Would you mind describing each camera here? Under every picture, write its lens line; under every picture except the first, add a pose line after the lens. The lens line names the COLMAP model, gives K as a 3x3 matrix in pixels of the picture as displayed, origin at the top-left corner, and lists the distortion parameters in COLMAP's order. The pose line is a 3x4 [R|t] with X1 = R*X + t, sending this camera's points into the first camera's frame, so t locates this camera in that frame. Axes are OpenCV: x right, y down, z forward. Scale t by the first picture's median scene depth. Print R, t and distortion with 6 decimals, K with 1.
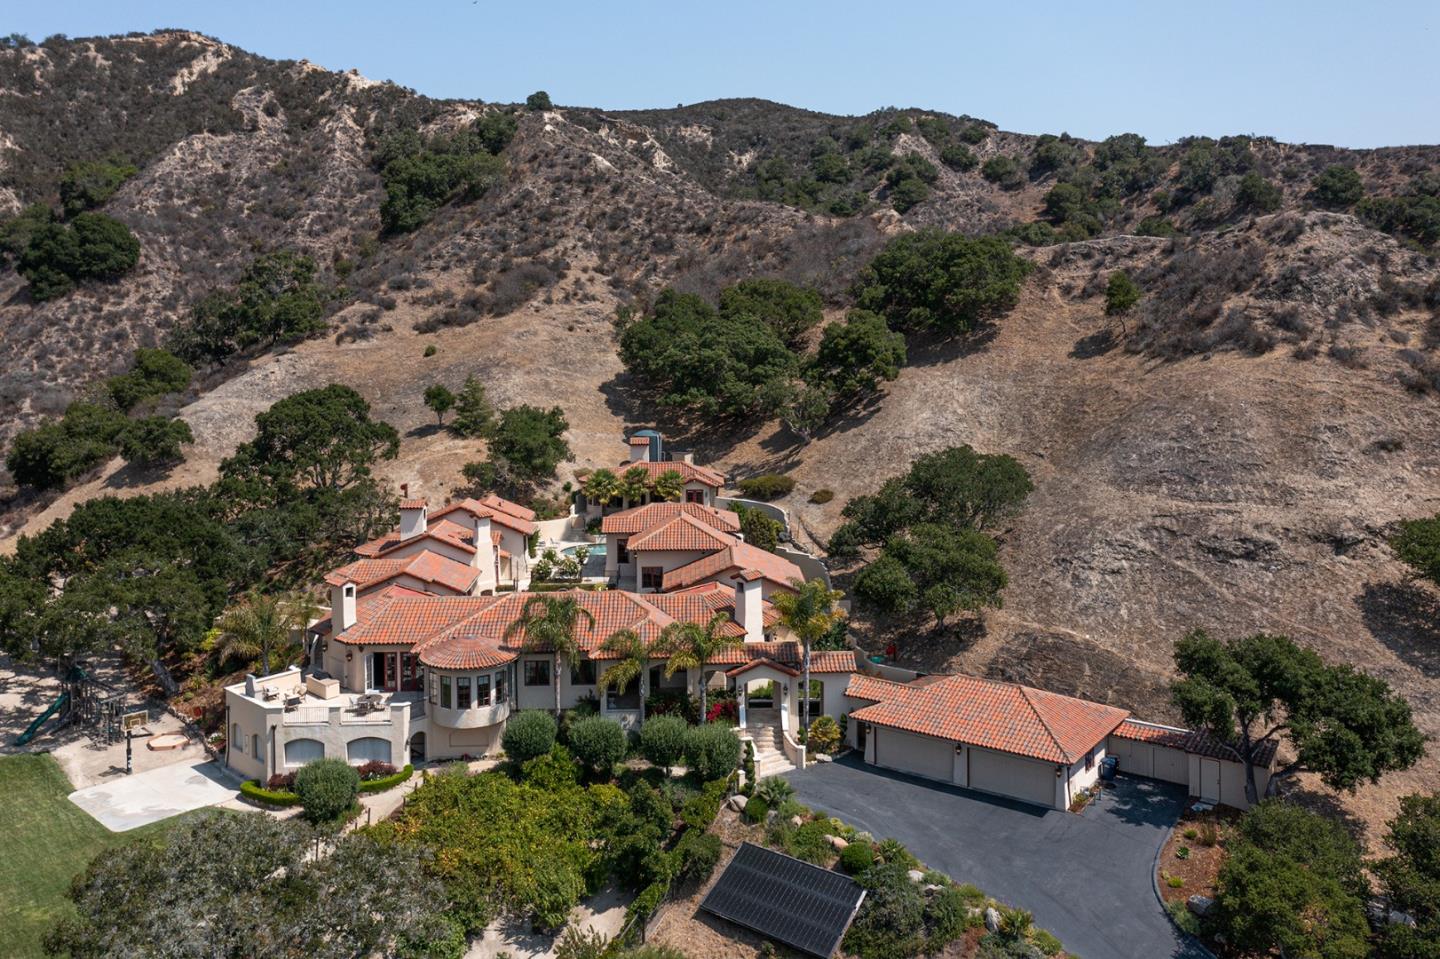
lens RADIAL K [[970.3, 0, 718.9], [0, 970.3, 405.9], [0, 0, 1]] dist [0.002800, -0.000798]
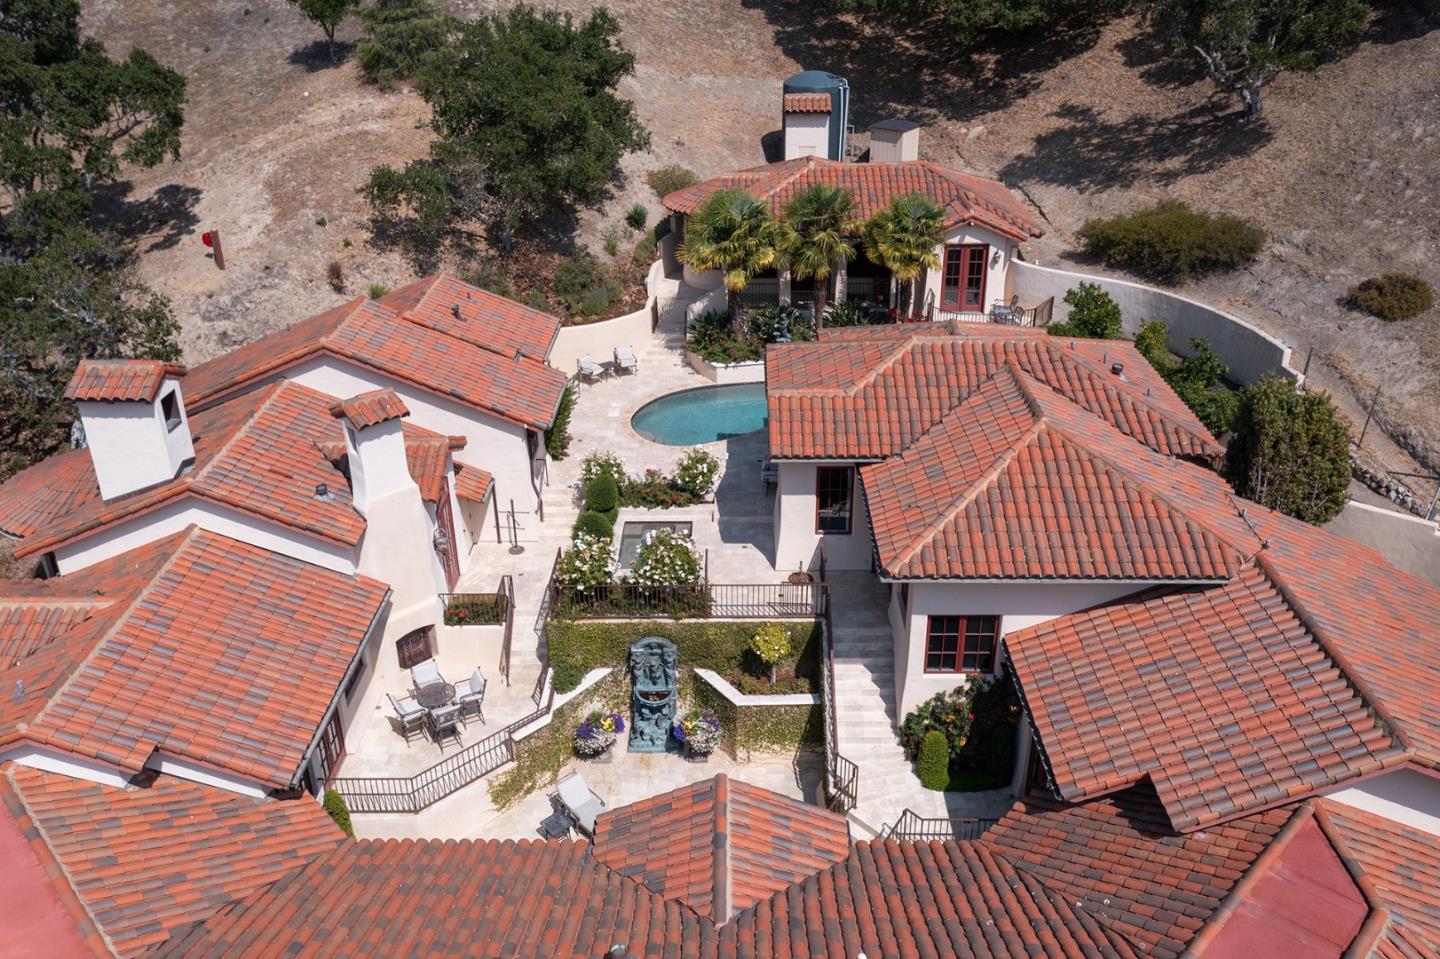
lens RADIAL K [[970.3, 0, 718.9], [0, 970.3, 405.9], [0, 0, 1]] dist [0.002800, -0.000798]
pose [[0.998822, 0.019283, -0.044530, -0.101023], [-0.001088, 0.926327, 0.376719, 0.000983], [0.048514, -0.376227, 0.925257, 0.587612]]
